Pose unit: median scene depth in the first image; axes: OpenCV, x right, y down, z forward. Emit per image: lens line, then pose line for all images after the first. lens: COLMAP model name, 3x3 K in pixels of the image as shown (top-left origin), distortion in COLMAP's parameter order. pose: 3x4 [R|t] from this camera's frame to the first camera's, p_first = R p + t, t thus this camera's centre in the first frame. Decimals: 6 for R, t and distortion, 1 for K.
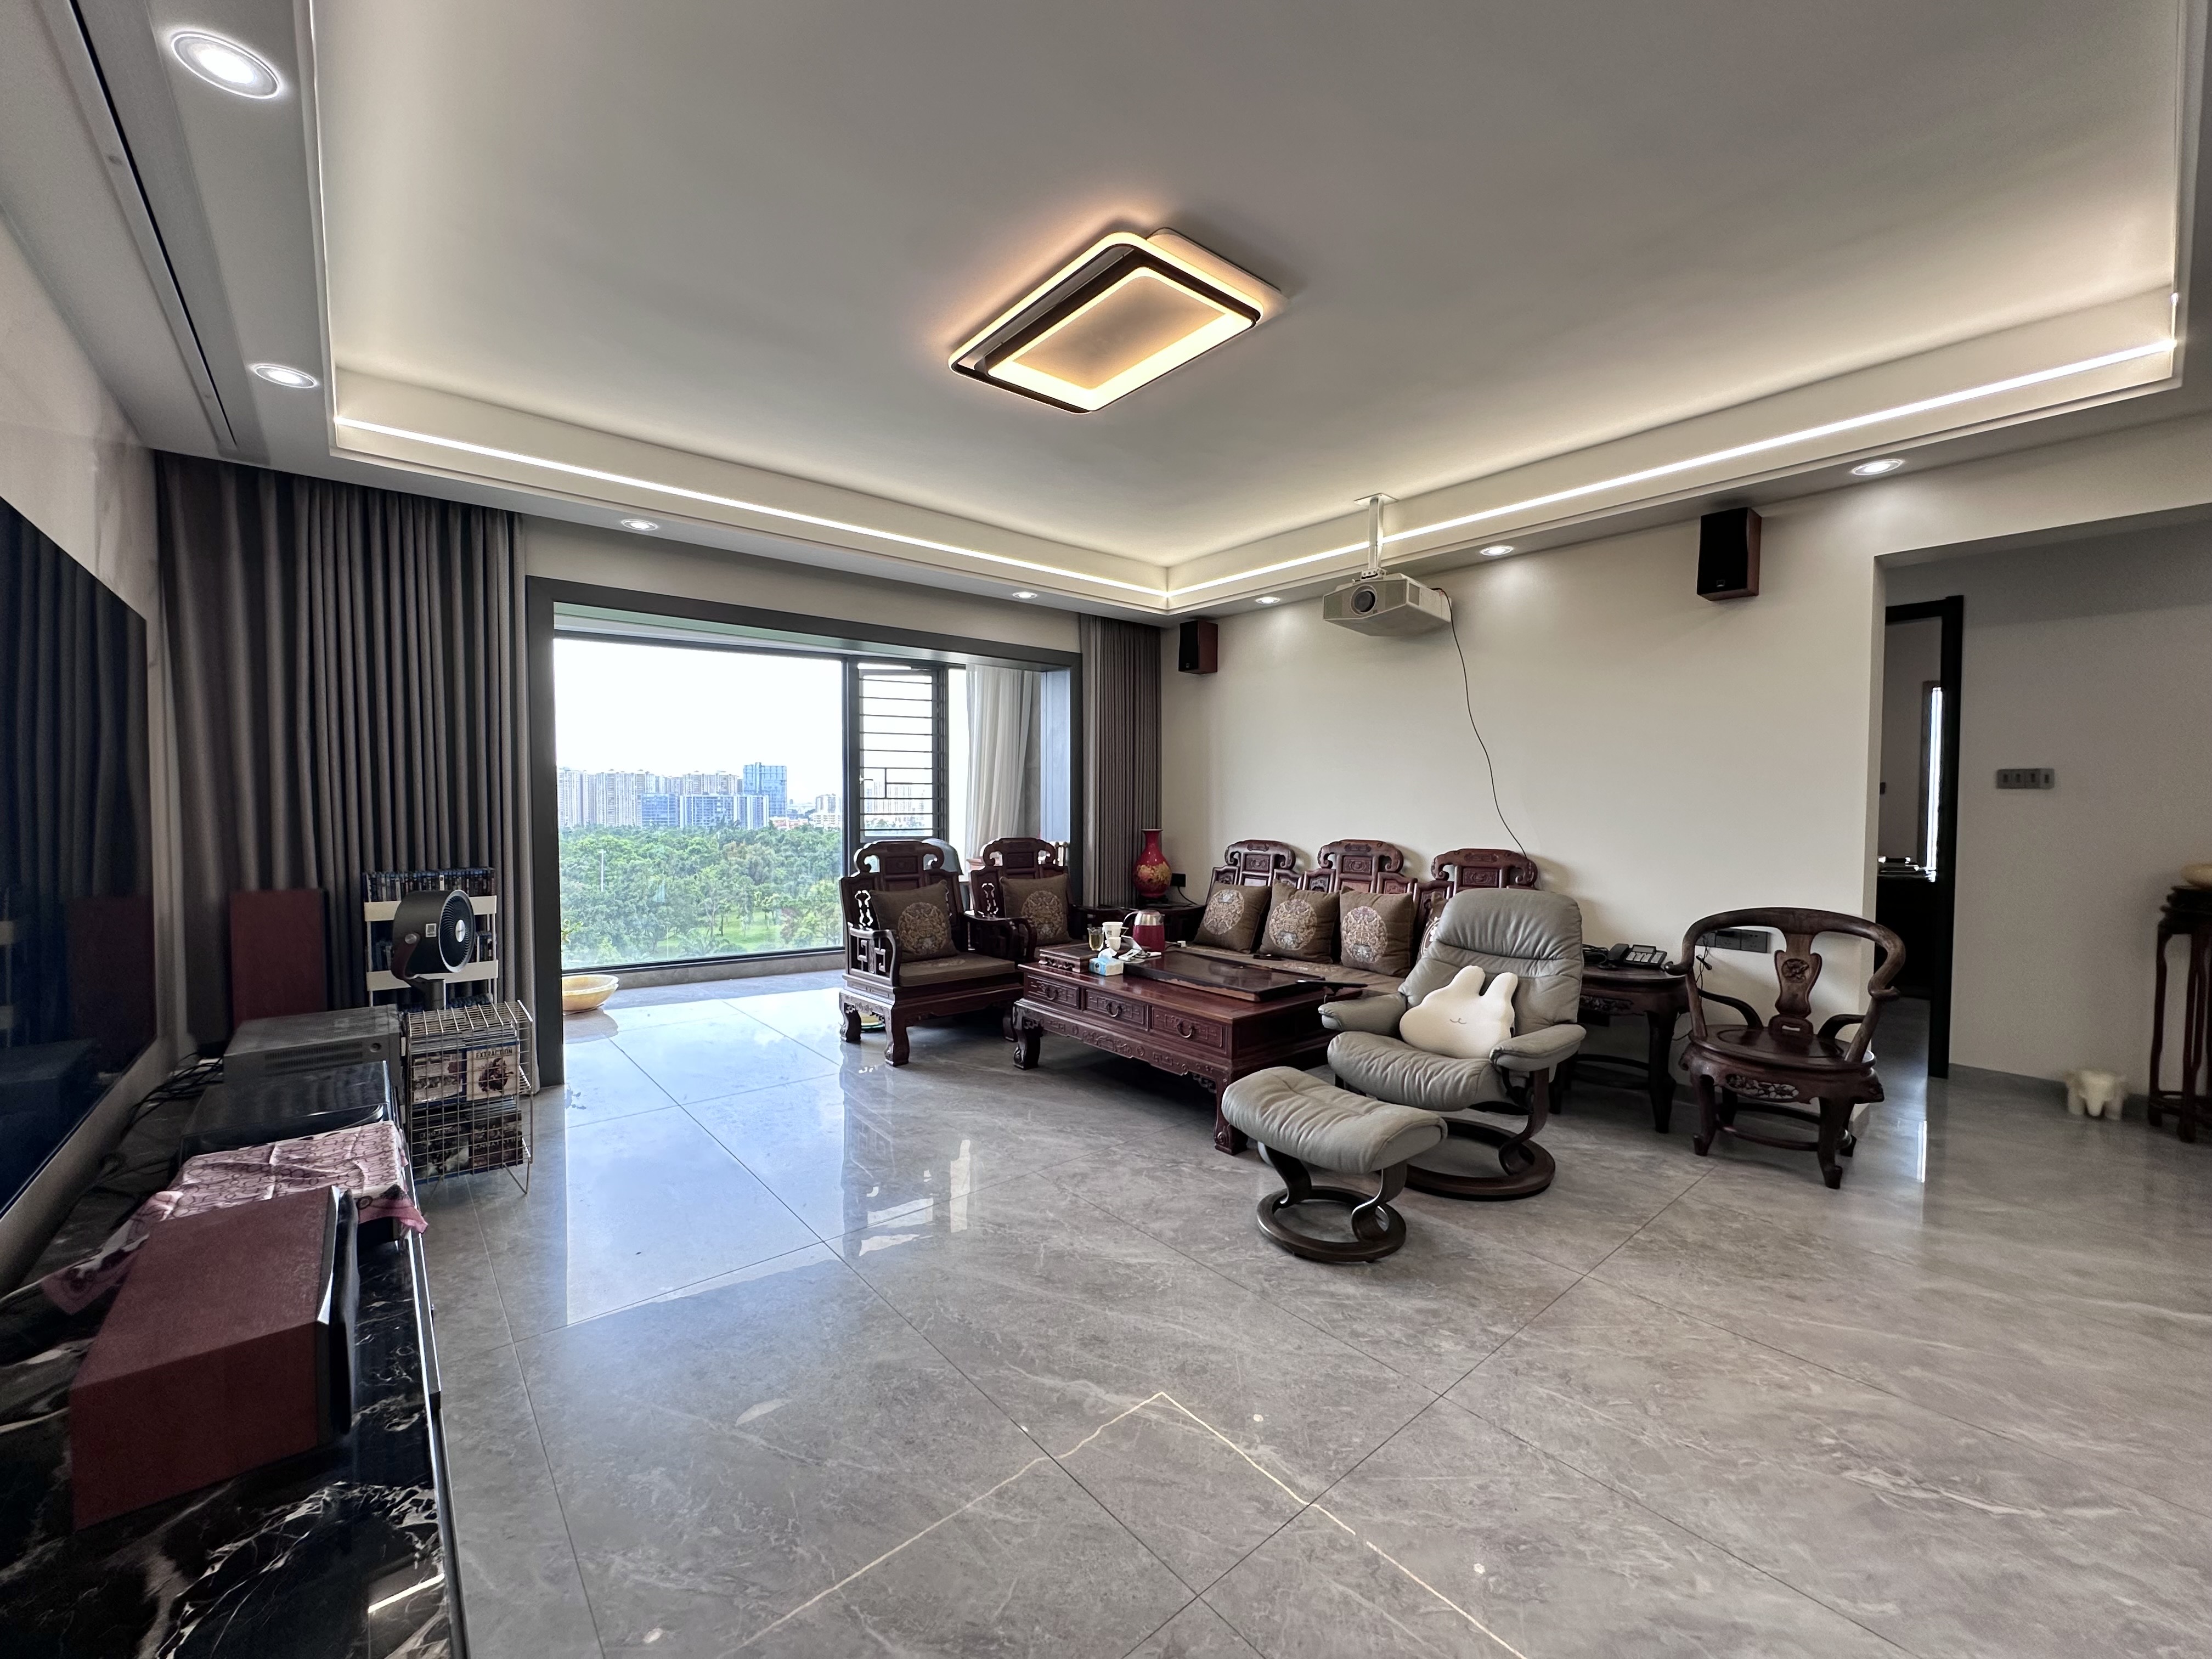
lens RADIAL K [[885.5, 0, 1106.0], [0, 885.5, 829.5], [0, 0, 1]] dist [-0.000741, -0.000544]
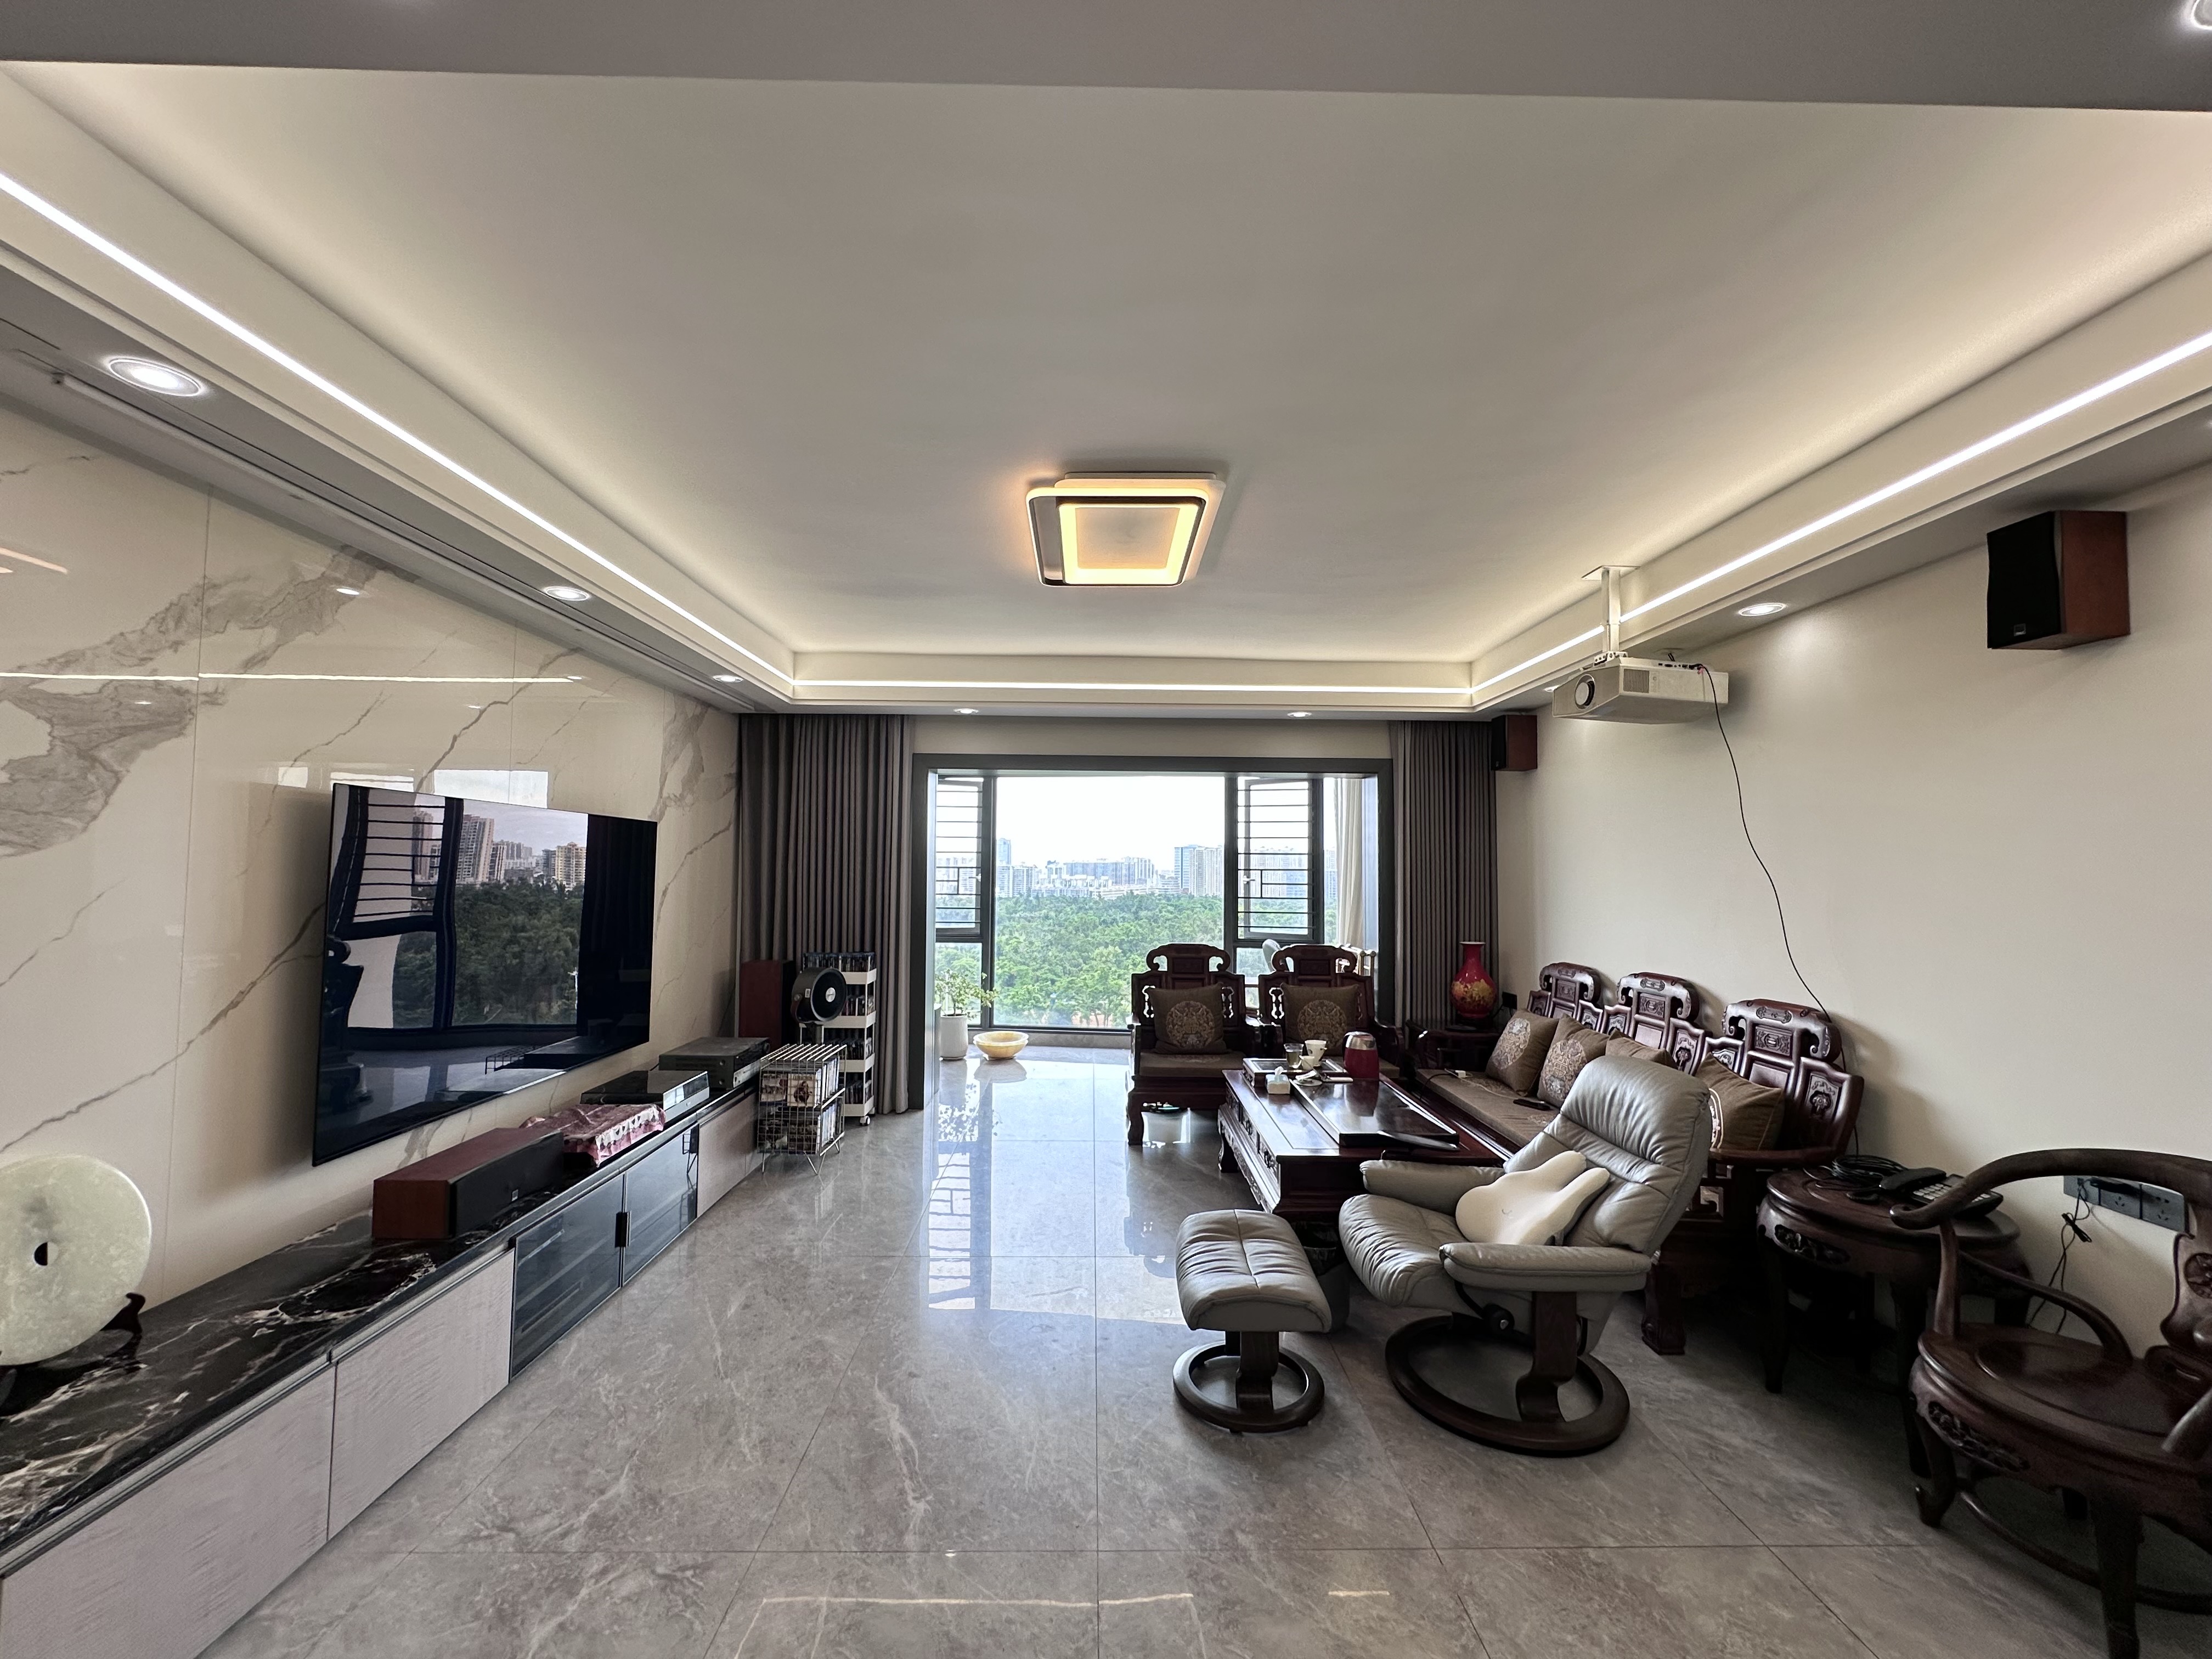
lens RADIAL K [[881.1, 0, 1106.0], [0, 881.1, 829.5], [0, 0, 1]] dist [0.001103, -0.000015]
pose [[0.775765, -0.027156, -0.630437, 0.457331], [-0.026608, 0.996777, -0.075679, -0.051097], [0.630461, 0.075484, 0.772542, 0.065970]]
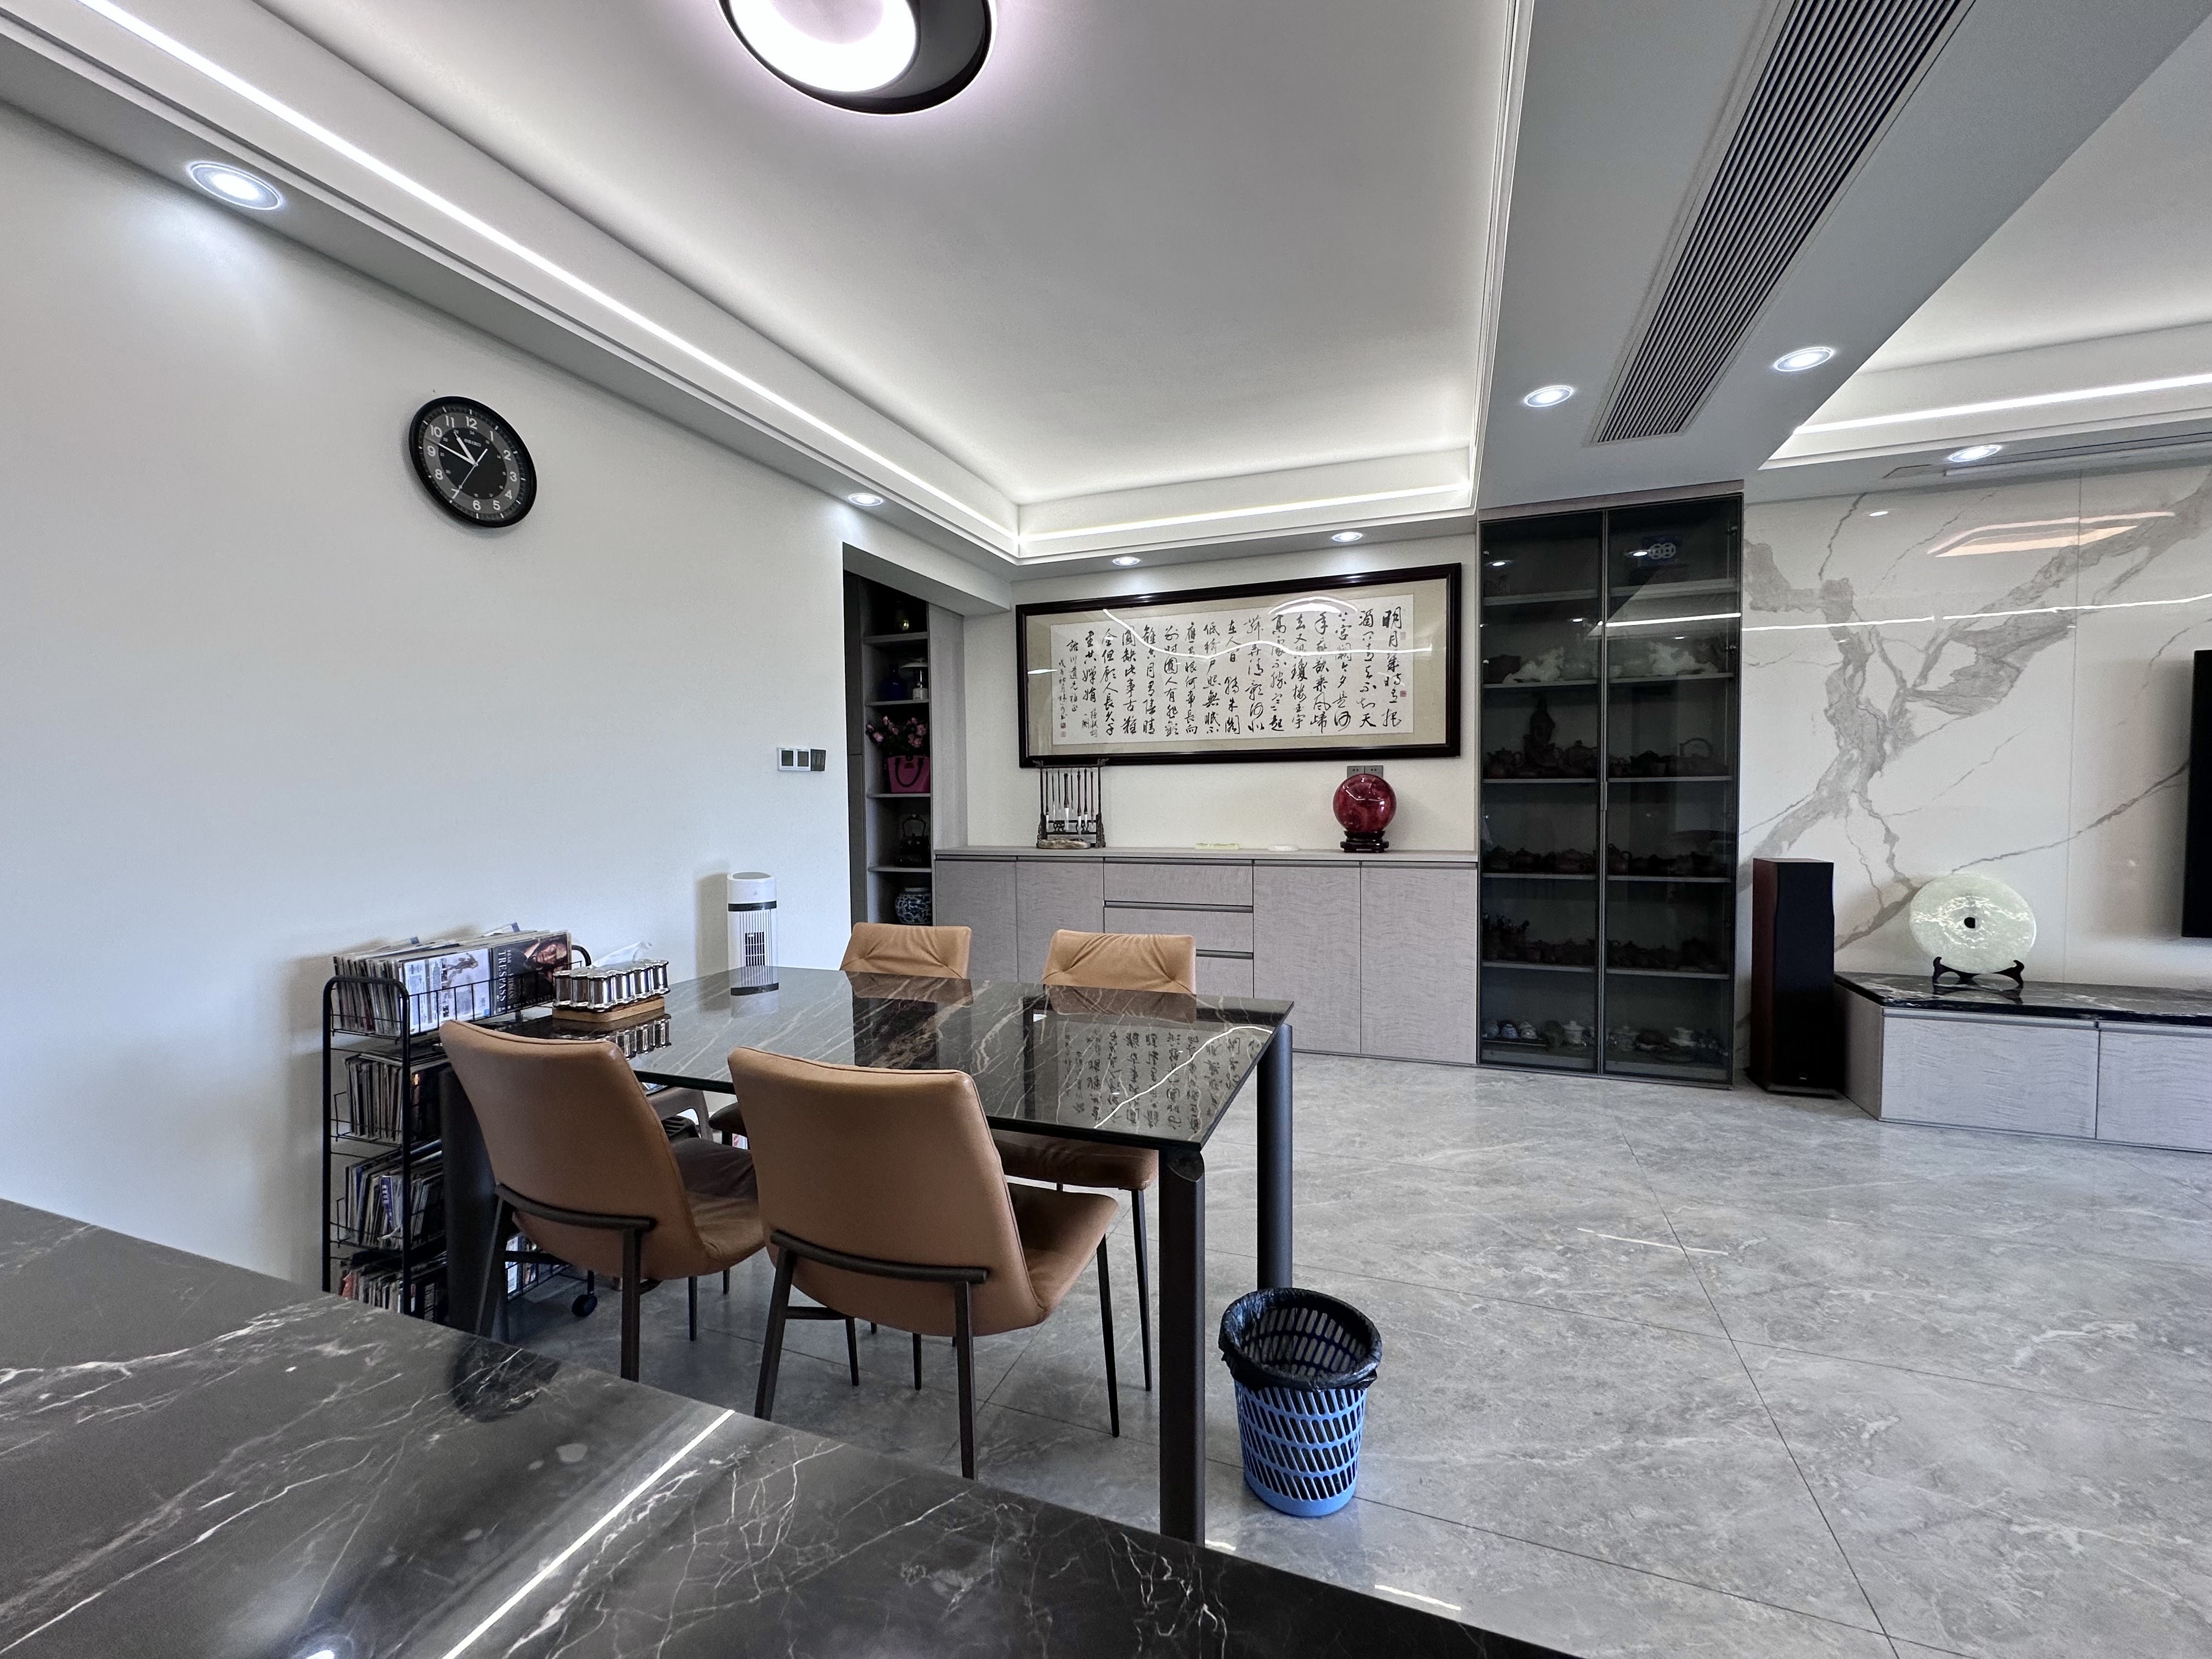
lens RADIAL K [[885.5, 0, 1106.0], [0, 885.5, 829.5], [0, 0, 1]] dist [-0.000741, -0.000544]
pose [[-0.873180, 0.028283, -0.486576, 0.881997], [-0.005970, 0.997619, 0.068701, -0.006232], [0.487361, 0.062893, -0.870933, 0.398717]]
